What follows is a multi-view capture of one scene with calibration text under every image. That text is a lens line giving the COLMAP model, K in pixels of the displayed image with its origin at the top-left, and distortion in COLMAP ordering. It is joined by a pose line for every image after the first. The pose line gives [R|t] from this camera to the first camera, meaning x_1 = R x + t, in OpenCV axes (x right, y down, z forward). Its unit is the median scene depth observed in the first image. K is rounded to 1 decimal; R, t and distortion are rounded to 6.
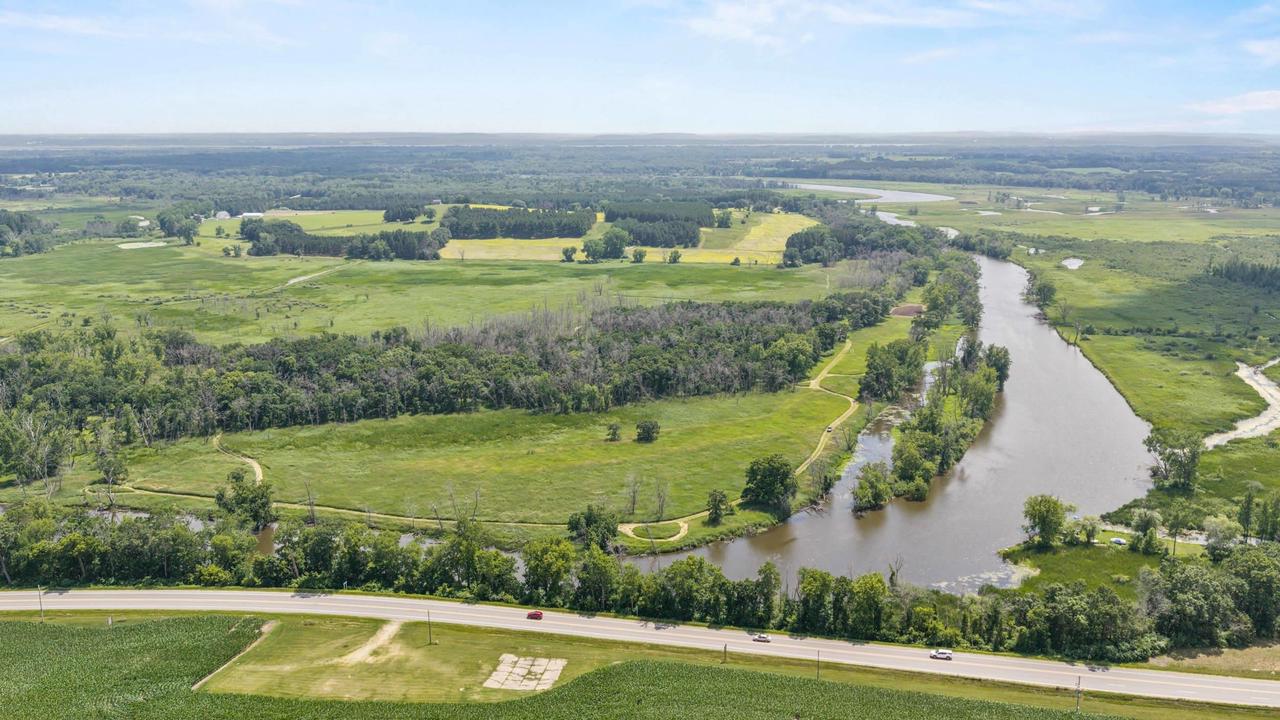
lens RADIAL K [[1124.9, 0, 639.6], [0, 1124.9, 357.0], [0, 0, 1]] dist [0.015141, -0.049885]
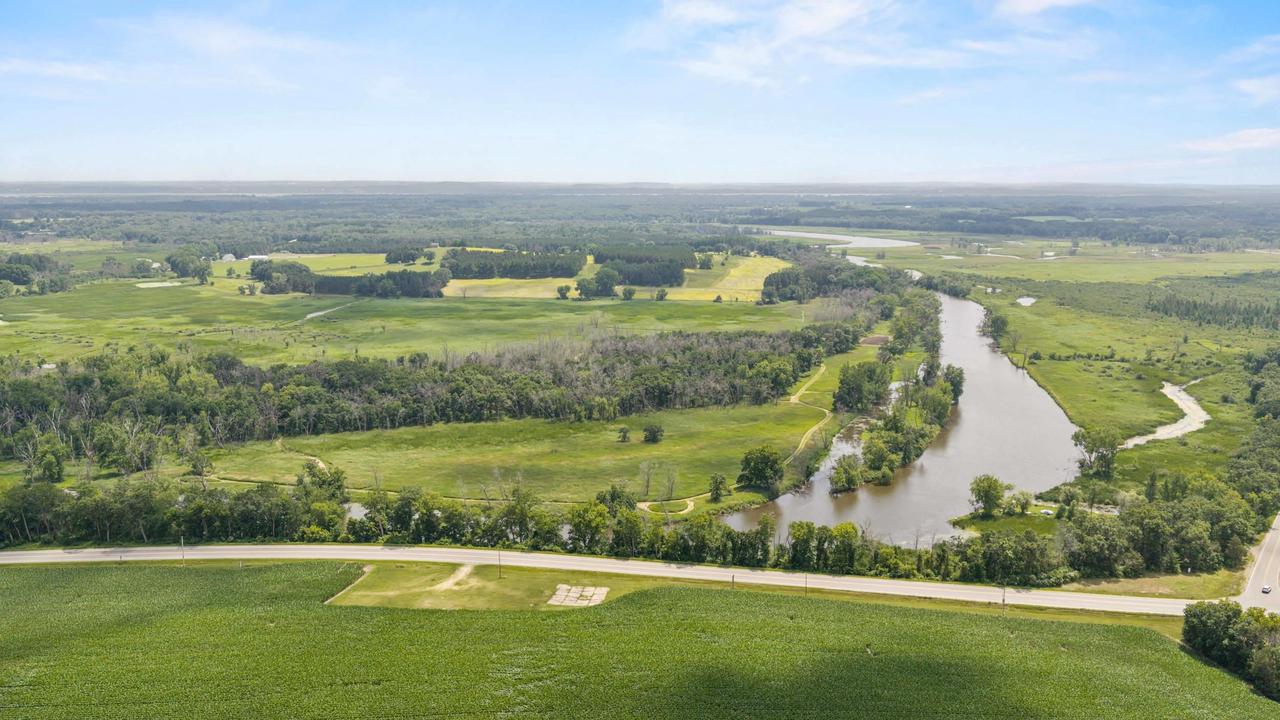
lens RADIAL K [[1124.9, 0, 639.4], [0, 1124.9, 361.6], [0, 0, 1]] dist [0.015141, -0.049885]
pose [[0.999689, -0.000767, 0.024944, -0.031682], [0.001734, 0.999246, -0.038788, 0.031695], [-0.024895, 0.038819, 0.998936, -0.144755]]
